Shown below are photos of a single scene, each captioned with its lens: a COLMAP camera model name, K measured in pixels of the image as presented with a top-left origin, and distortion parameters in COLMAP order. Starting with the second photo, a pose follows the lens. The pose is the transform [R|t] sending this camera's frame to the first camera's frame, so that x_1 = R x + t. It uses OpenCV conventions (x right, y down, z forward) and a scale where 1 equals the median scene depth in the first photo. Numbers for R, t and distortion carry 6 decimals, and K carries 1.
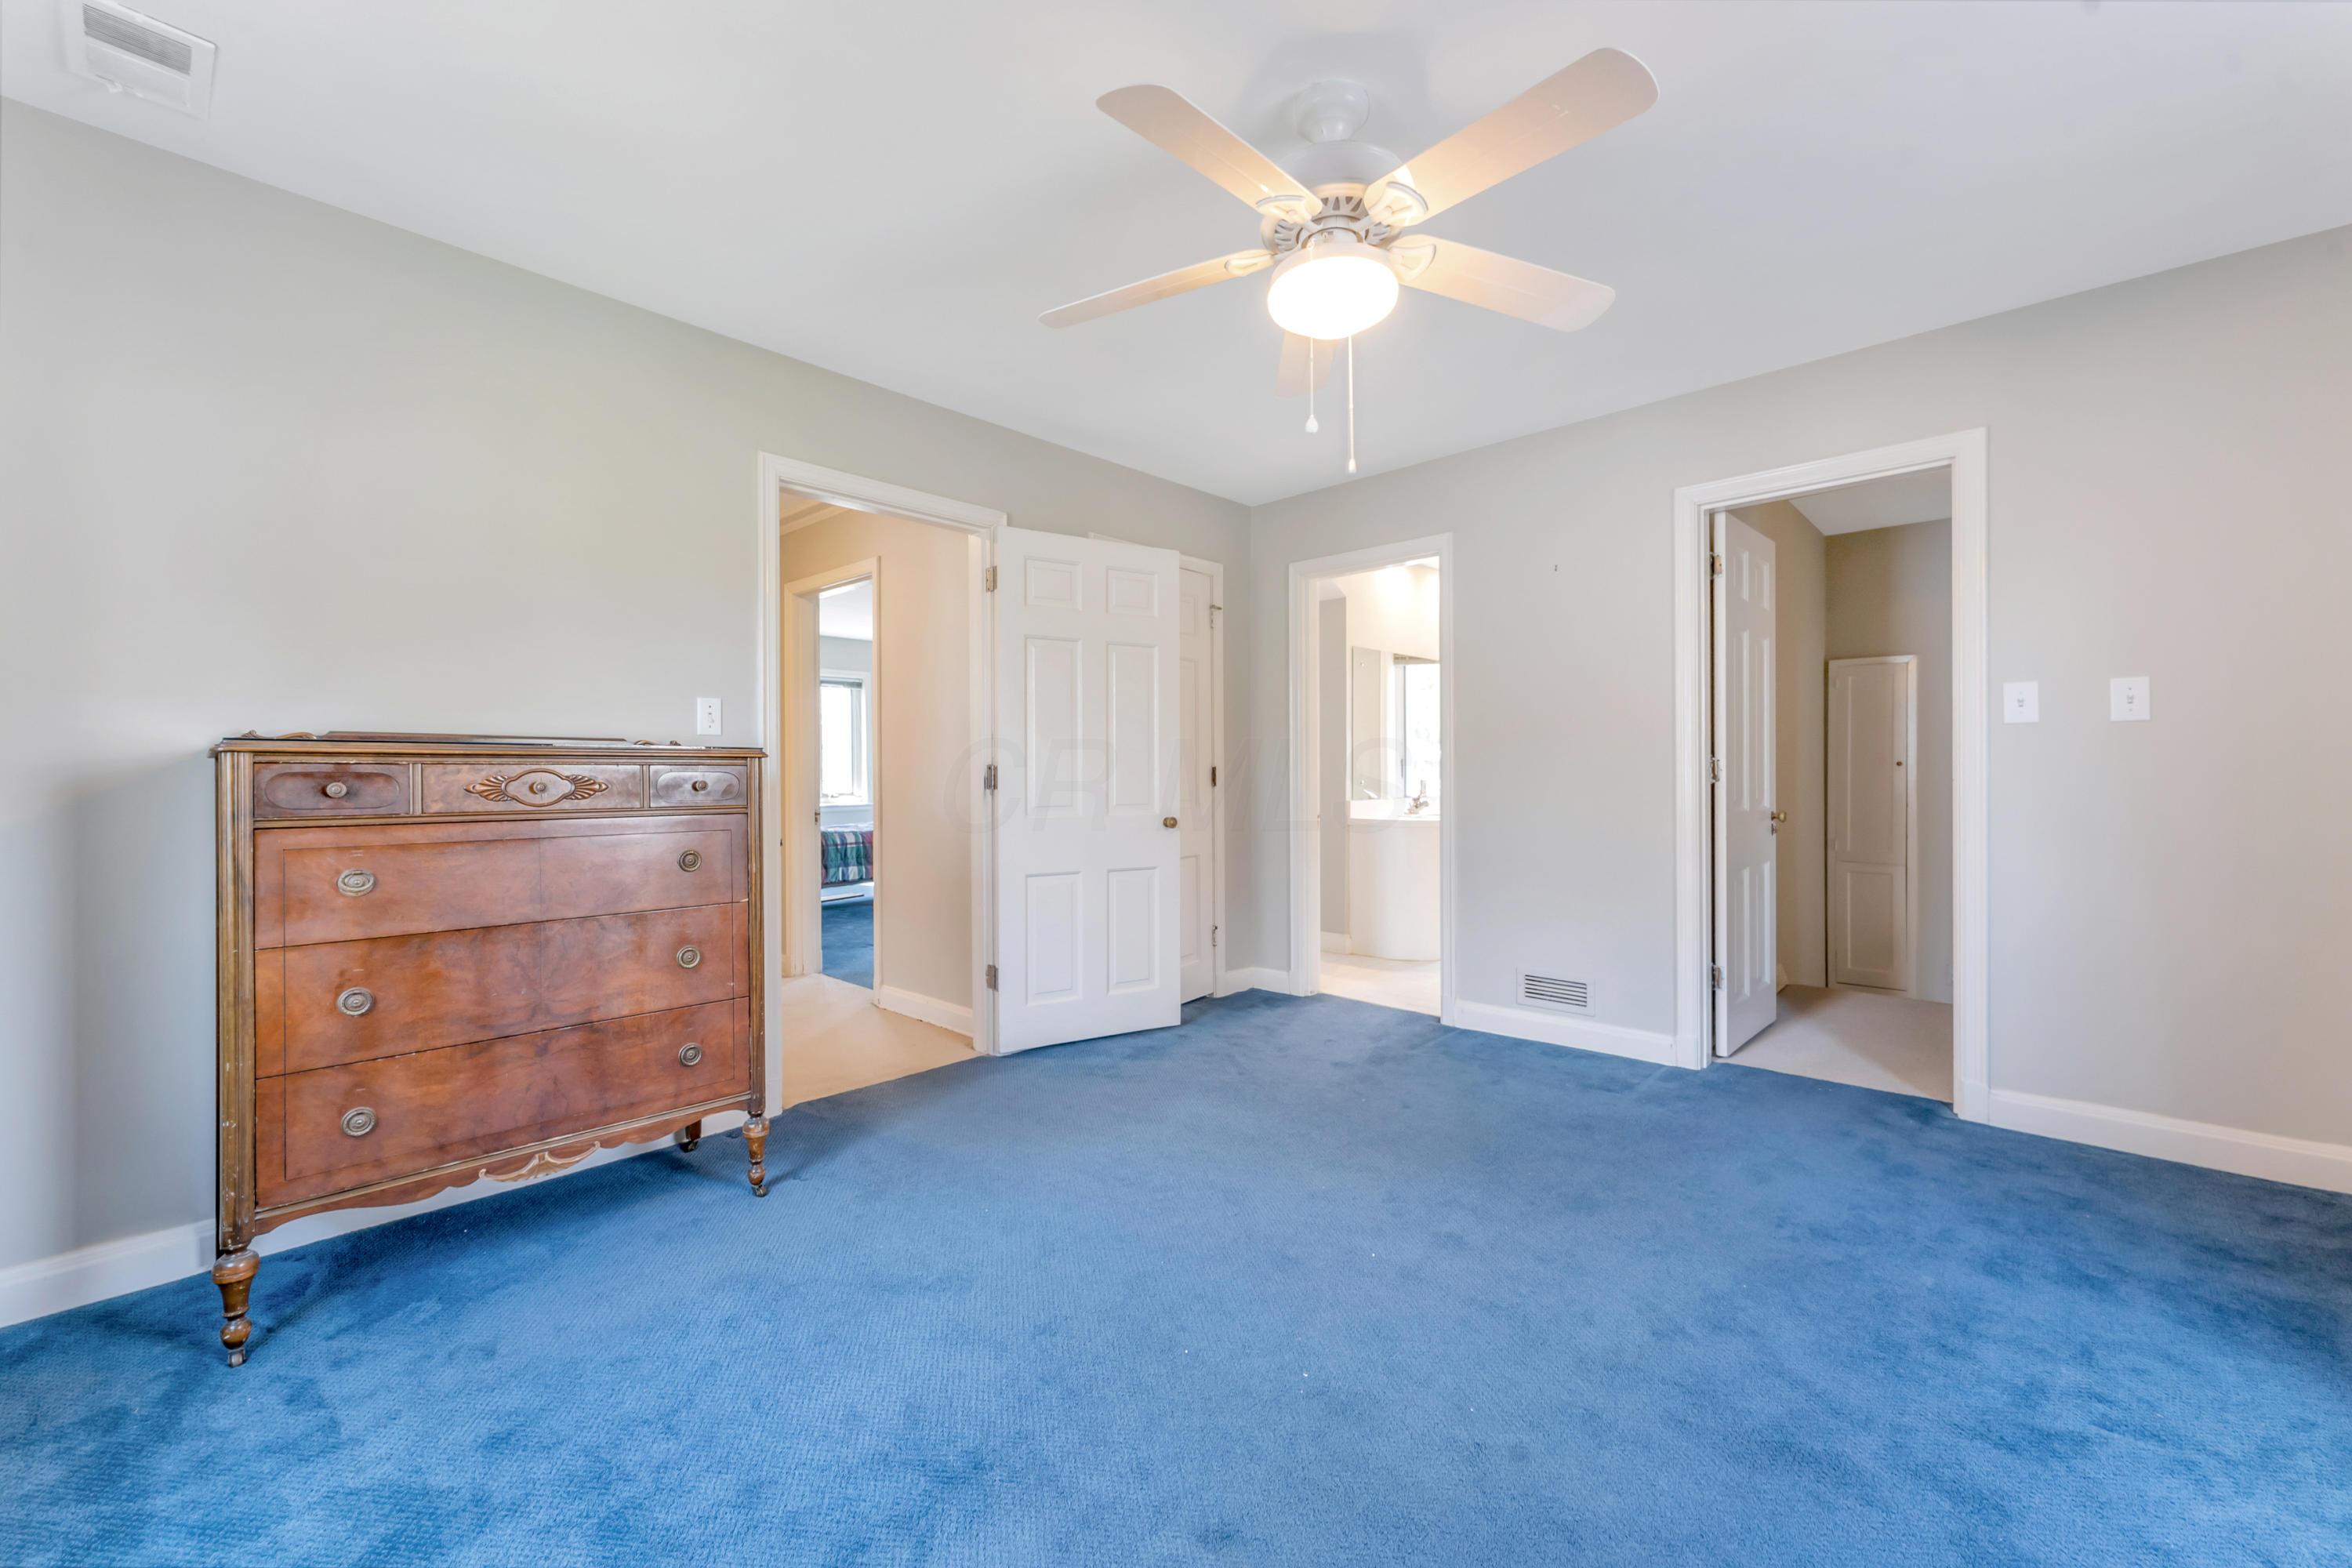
lens RADIAL K [[951.2, 0, 1175.0], [0, 951.2, 779.3], [0, 0, 1]] dist [0.000557, -0.000704]
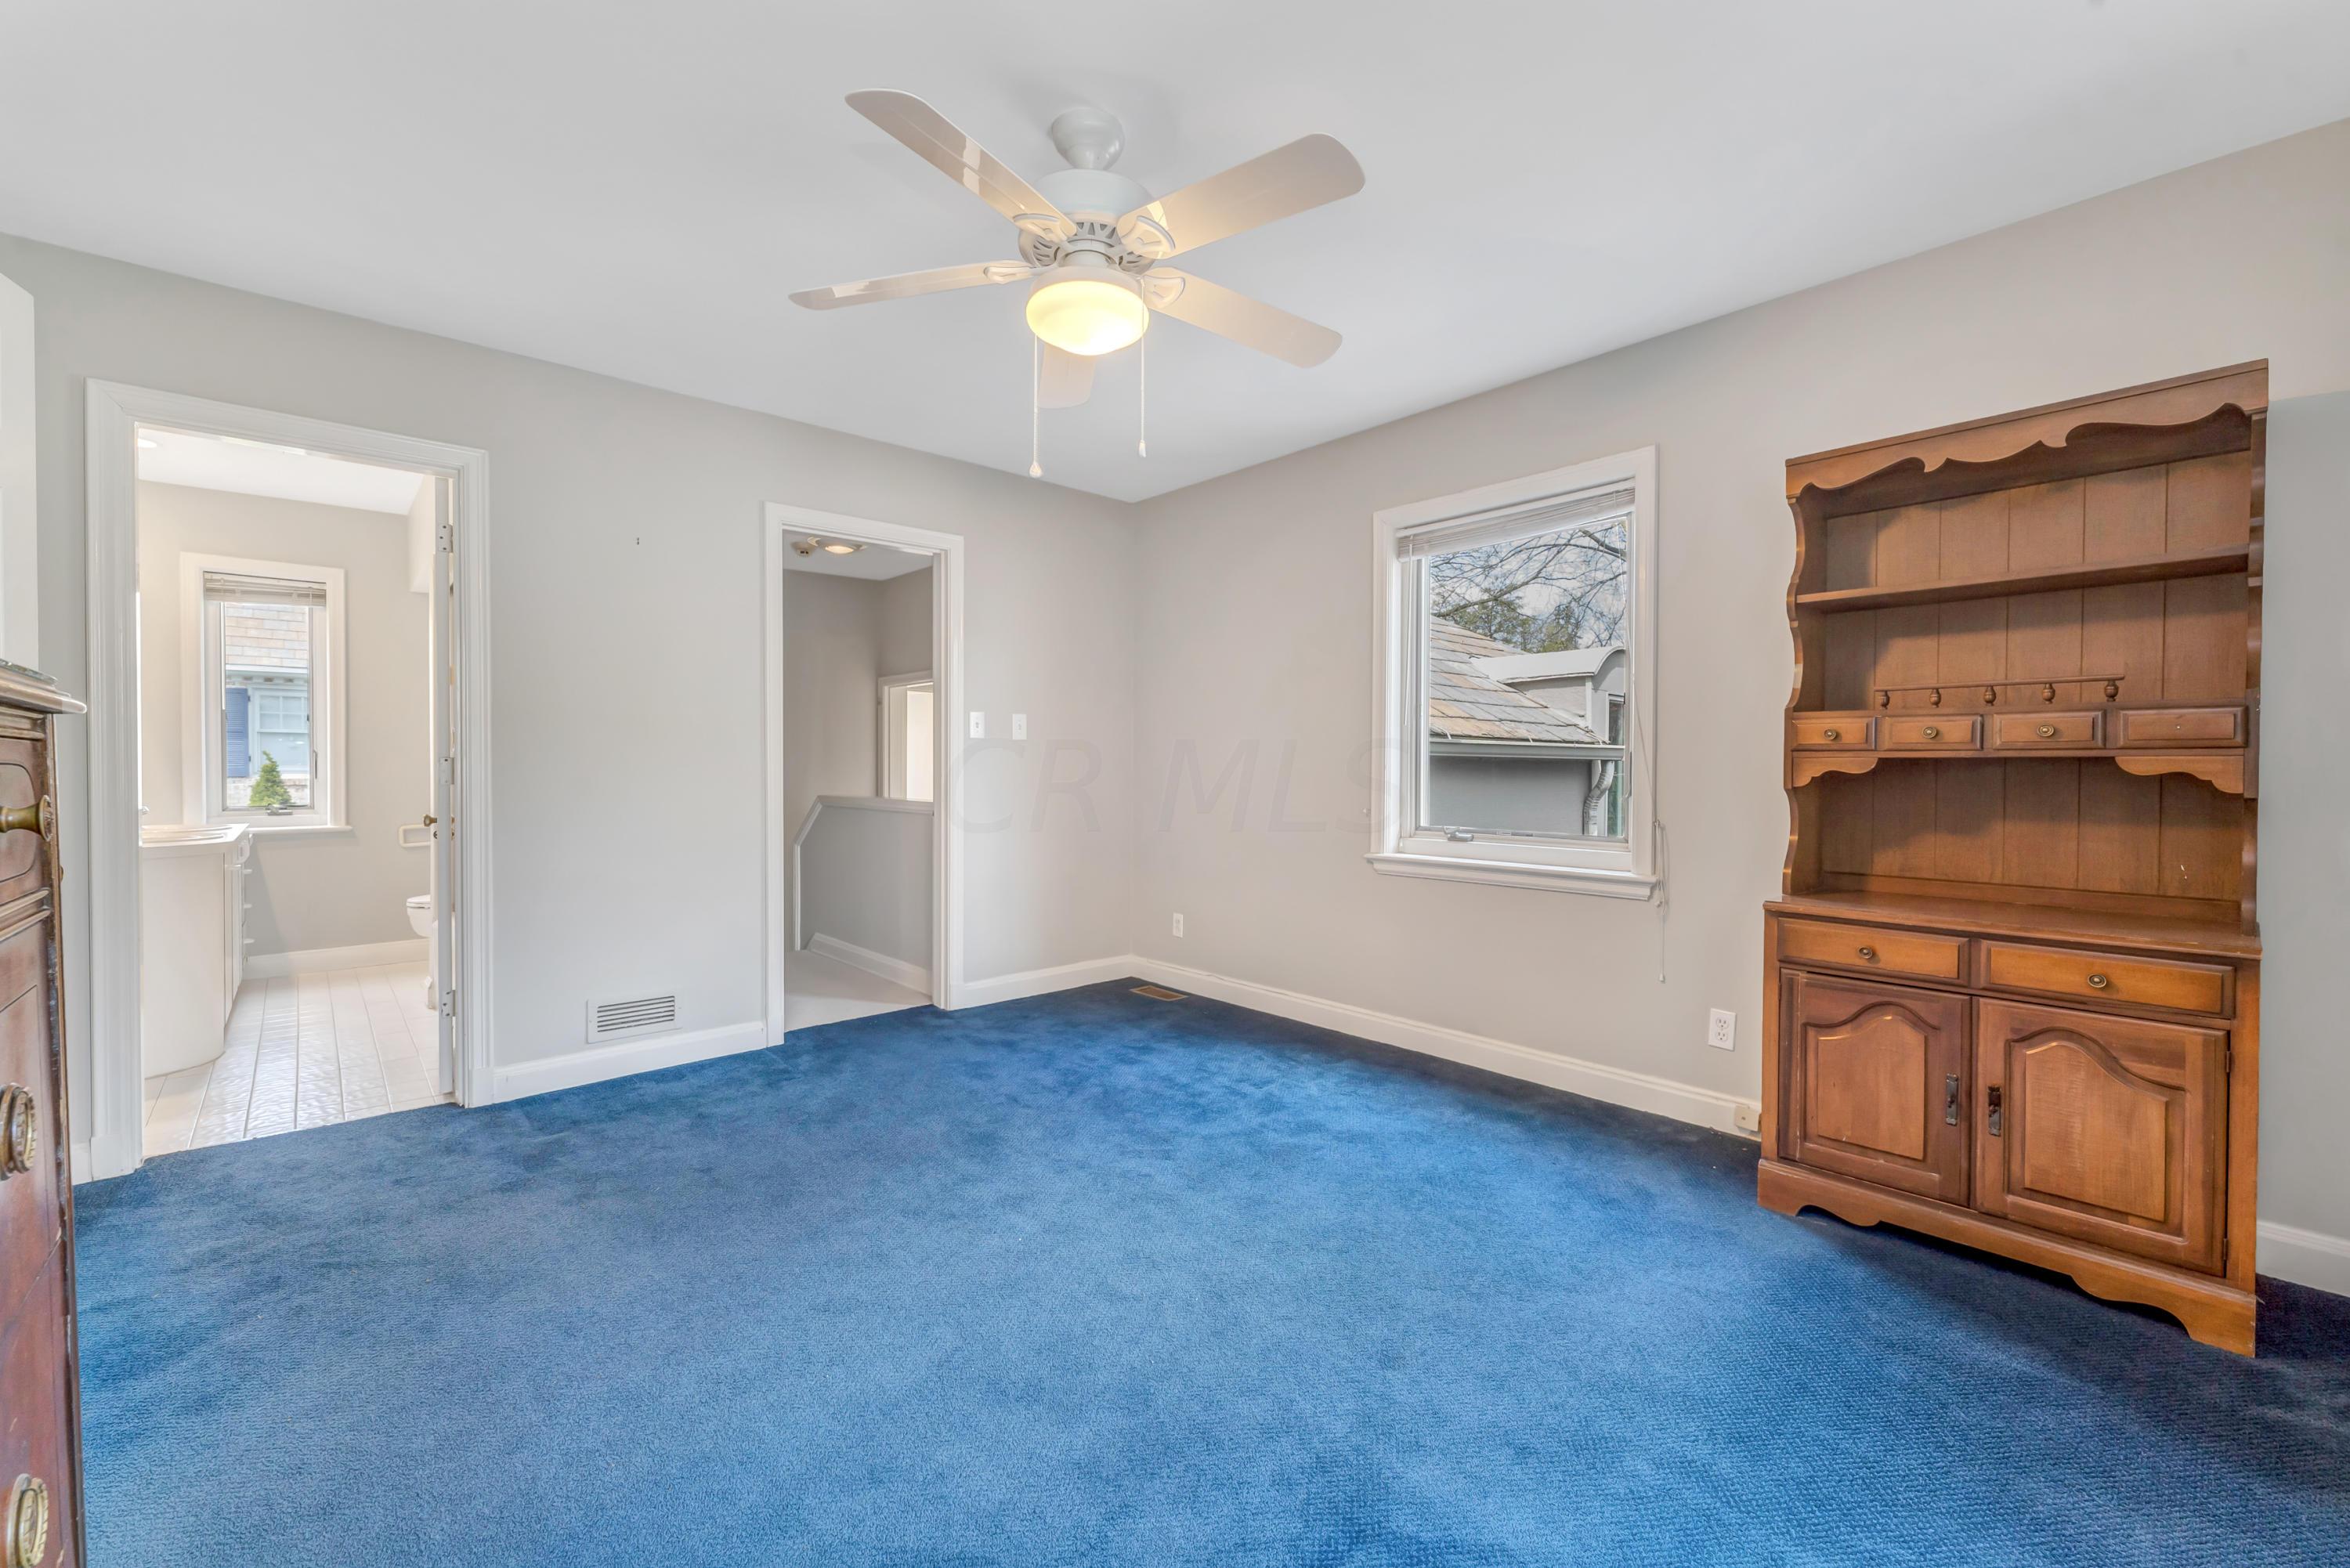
lens RADIAL K [[950.3, 0, 1174.0], [0, 950.3, 779.3], [0, 0, 1]] dist [0.000557, -0.000704]
pose [[0.071179, -0.007808, 0.997433, -0.665435], [0.005324, 0.999958, 0.007448, -0.003827], [-0.997449, 0.004780, 0.071217, 0.630869]]
